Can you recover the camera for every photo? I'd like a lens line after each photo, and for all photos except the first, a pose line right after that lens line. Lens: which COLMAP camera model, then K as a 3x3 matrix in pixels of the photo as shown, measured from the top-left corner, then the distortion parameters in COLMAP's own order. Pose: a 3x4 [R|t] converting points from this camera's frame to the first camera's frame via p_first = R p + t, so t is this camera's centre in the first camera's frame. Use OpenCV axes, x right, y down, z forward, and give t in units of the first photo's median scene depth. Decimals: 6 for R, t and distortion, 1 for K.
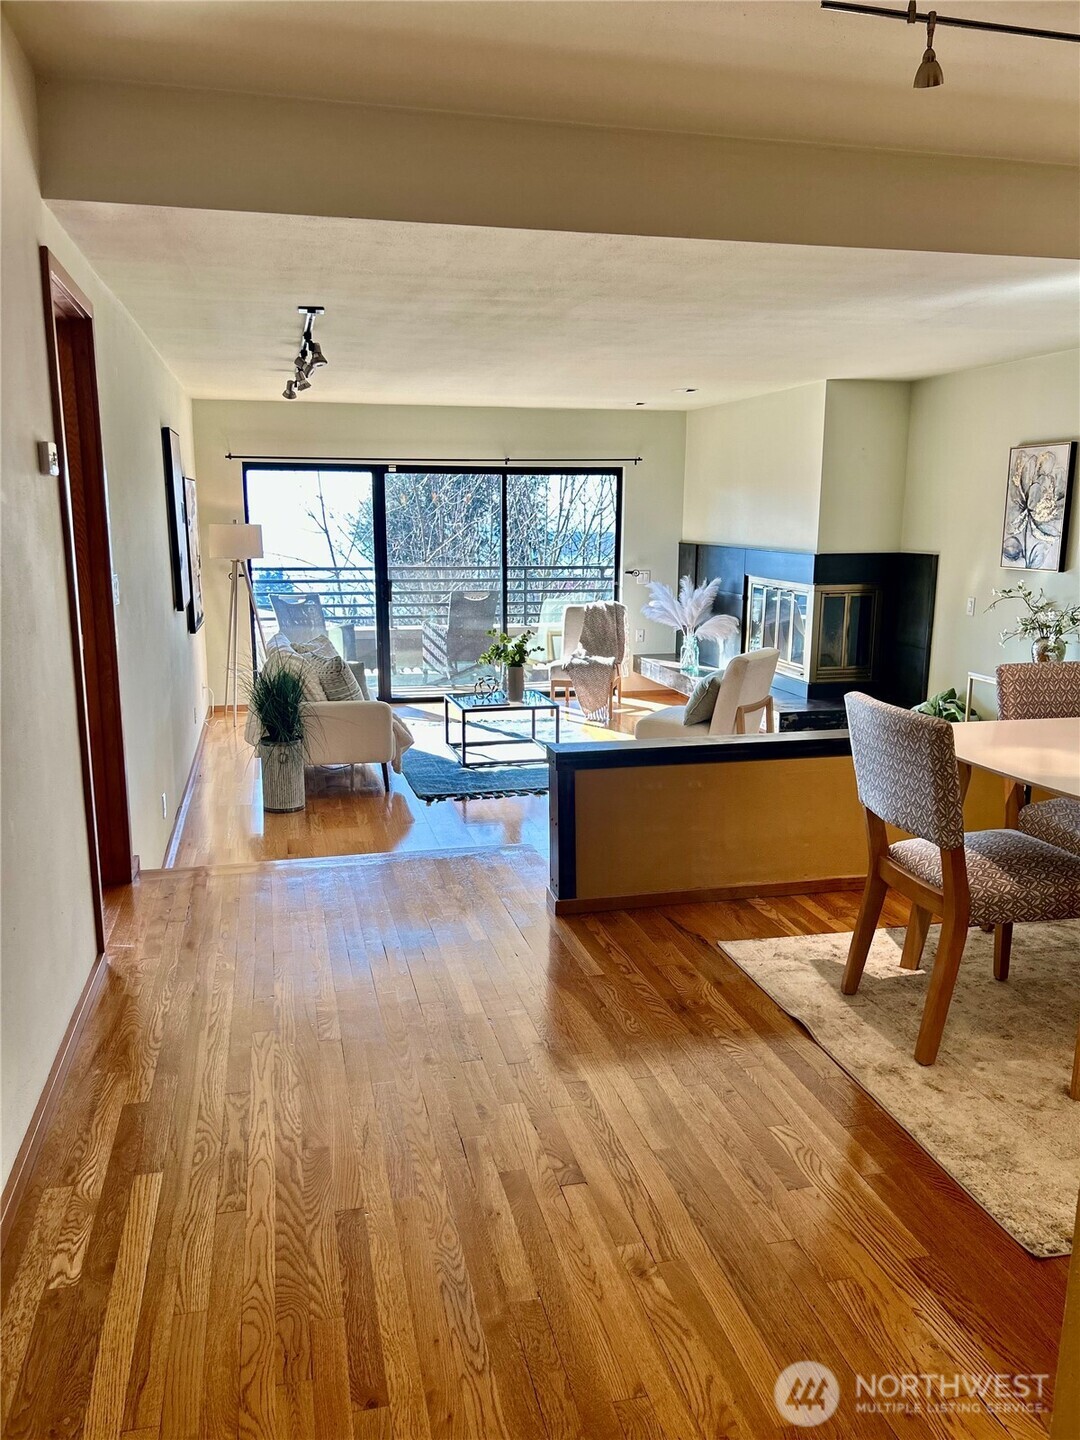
lens RADIAL K [[1091.9, 0, 550.6], [0, 1091.9, 723.4], [0, 0, 1]] dist [0.014923, -0.020812]
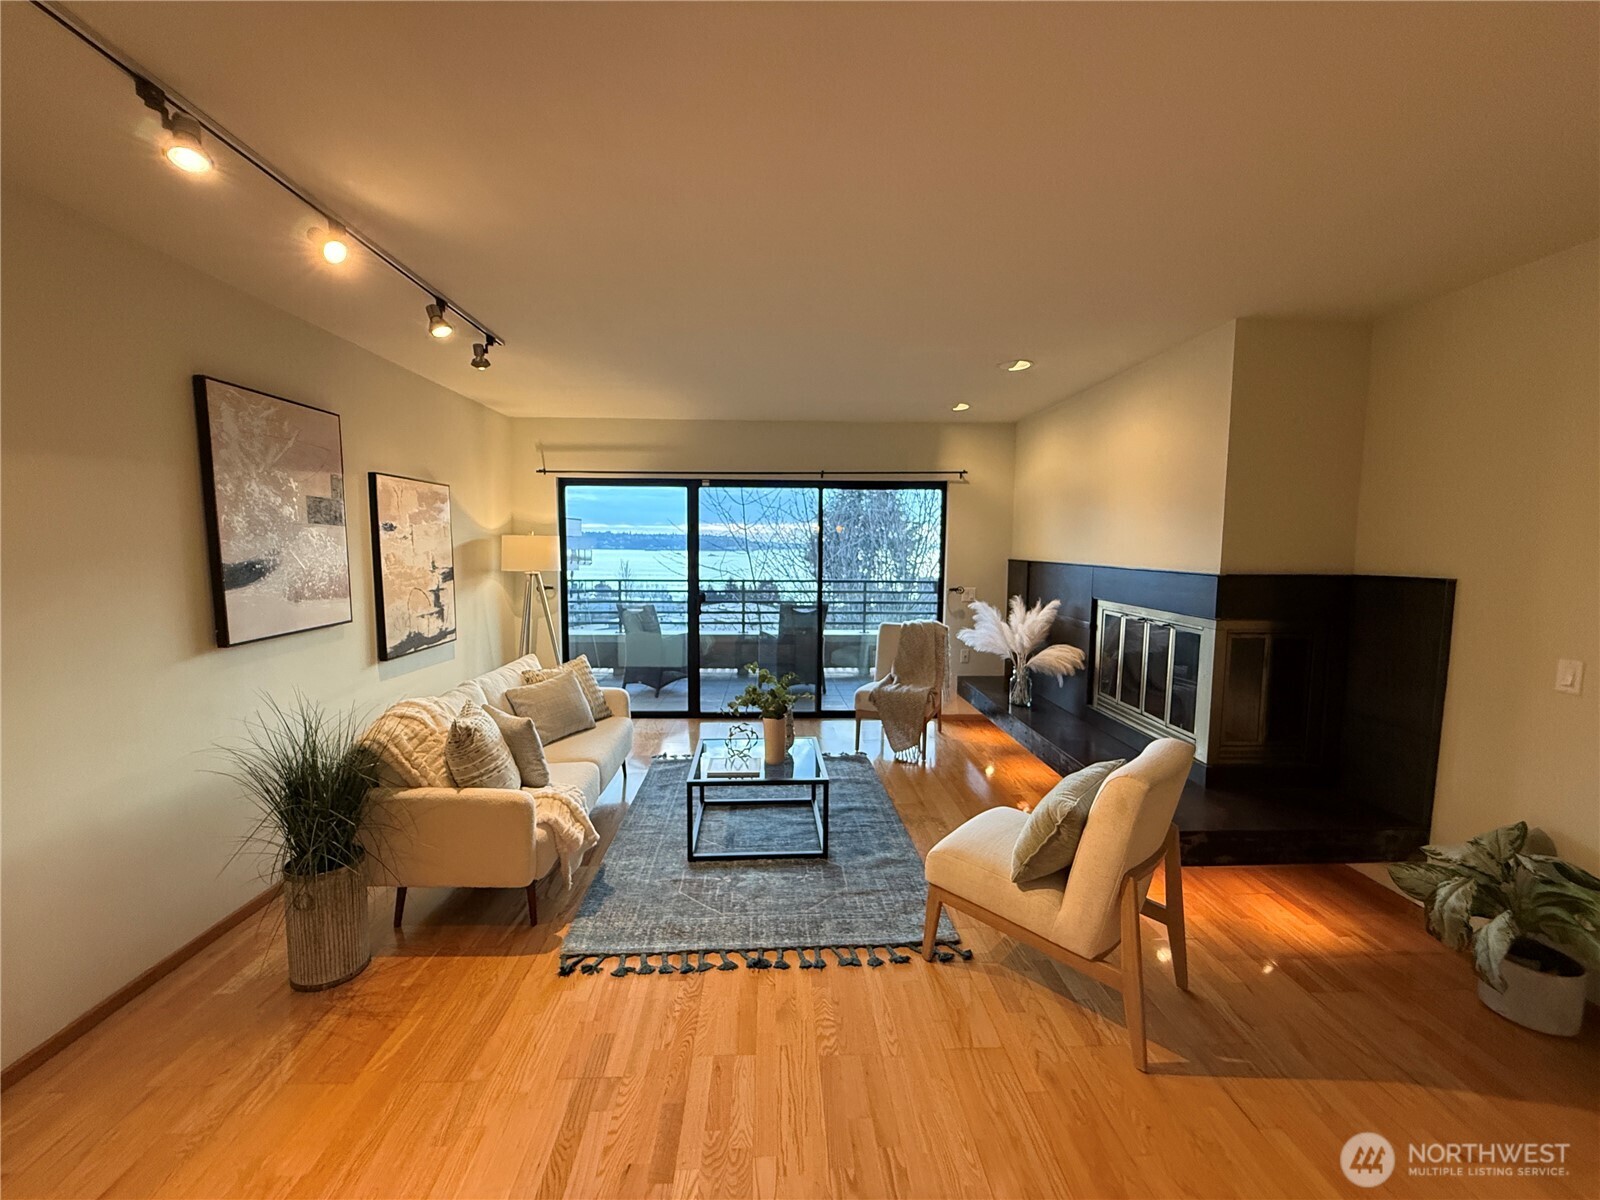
lens RADIAL K [[636.3, 0, 803.3], [0, 636.3, 601.5], [0, 0, 1]] dist [-0.004298, -0.000395]
pose [[0.979979, 0.019652, -0.198130, 0.058980], [-0.040018, 0.994250, -0.099320, -0.075152], [0.195039, 0.105261, 0.975131, 0.482083]]
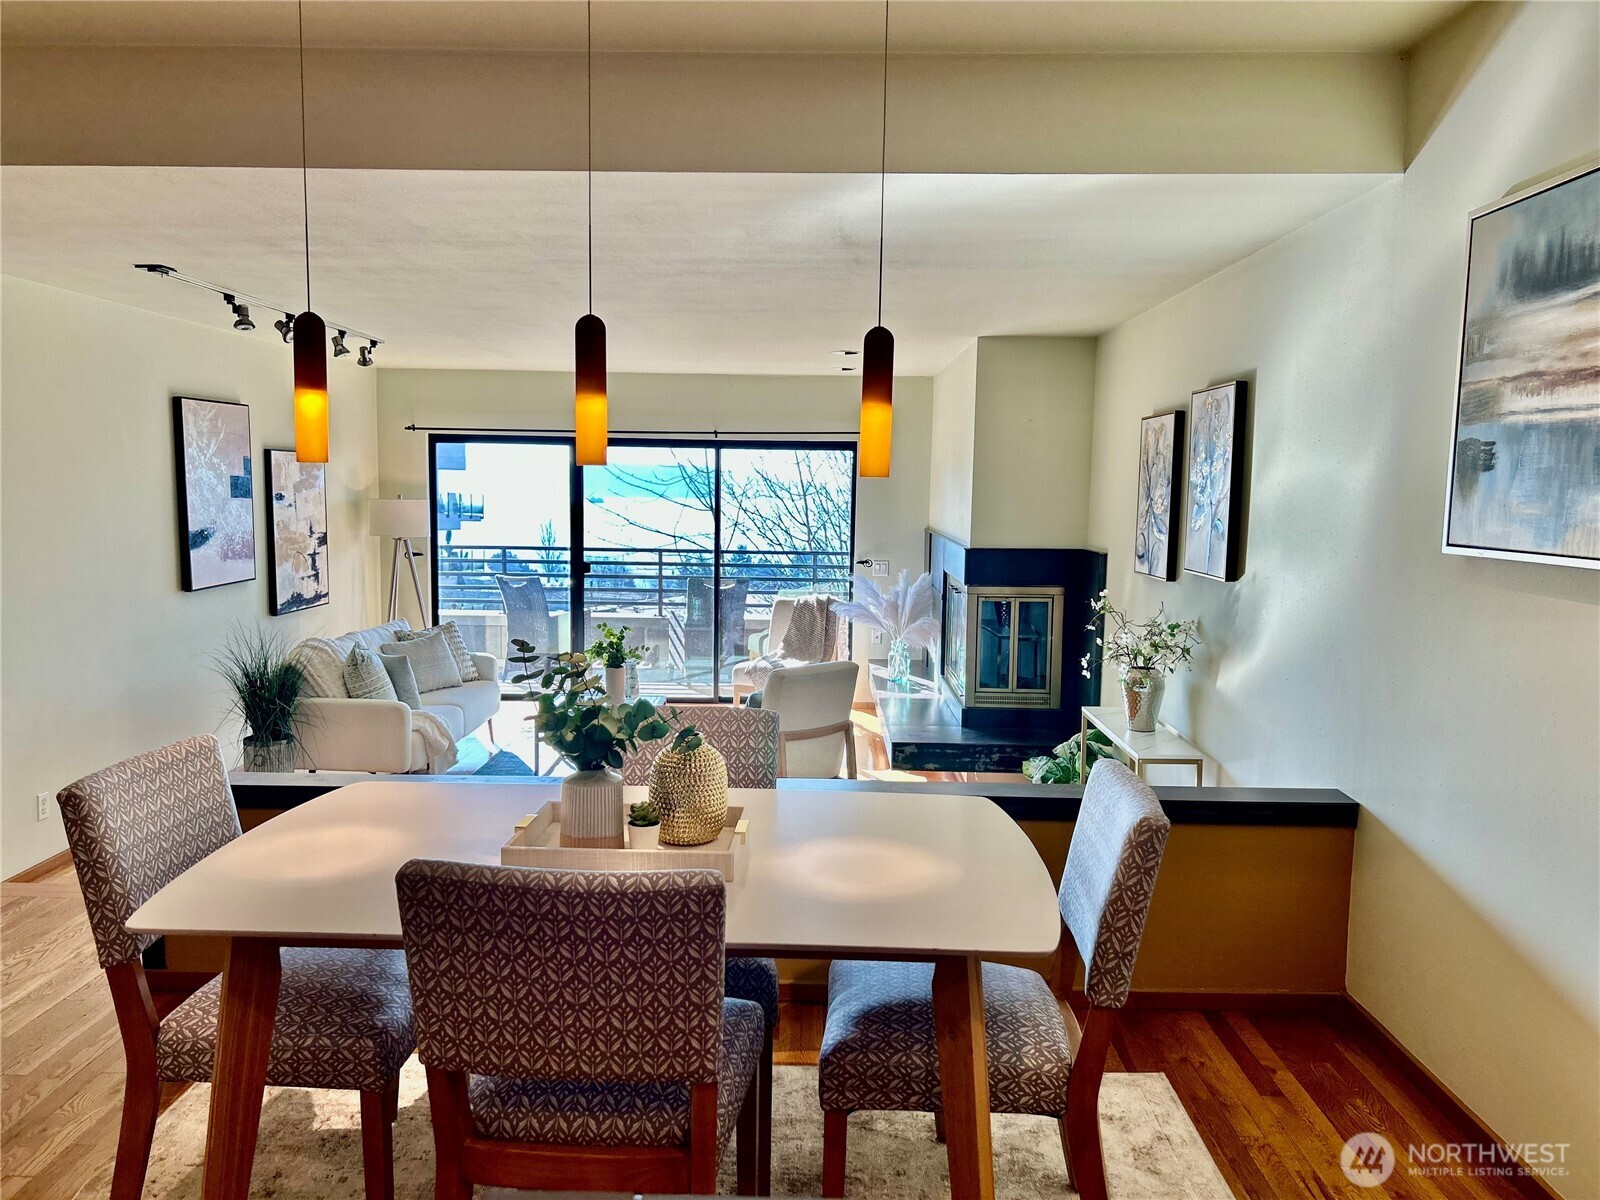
lens RADIAL K [[1213.2, 0, 844.4], [0, 1213.2, 607.6], [0, 0, 1]] dist [0.014923, -0.020812]
pose [[0.972192, 0.035869, -0.231422, 0.304051], [-0.057360, 0.994572, -0.086813, -0.023302], [0.227052, 0.097673, 0.968972, 0.095928]]
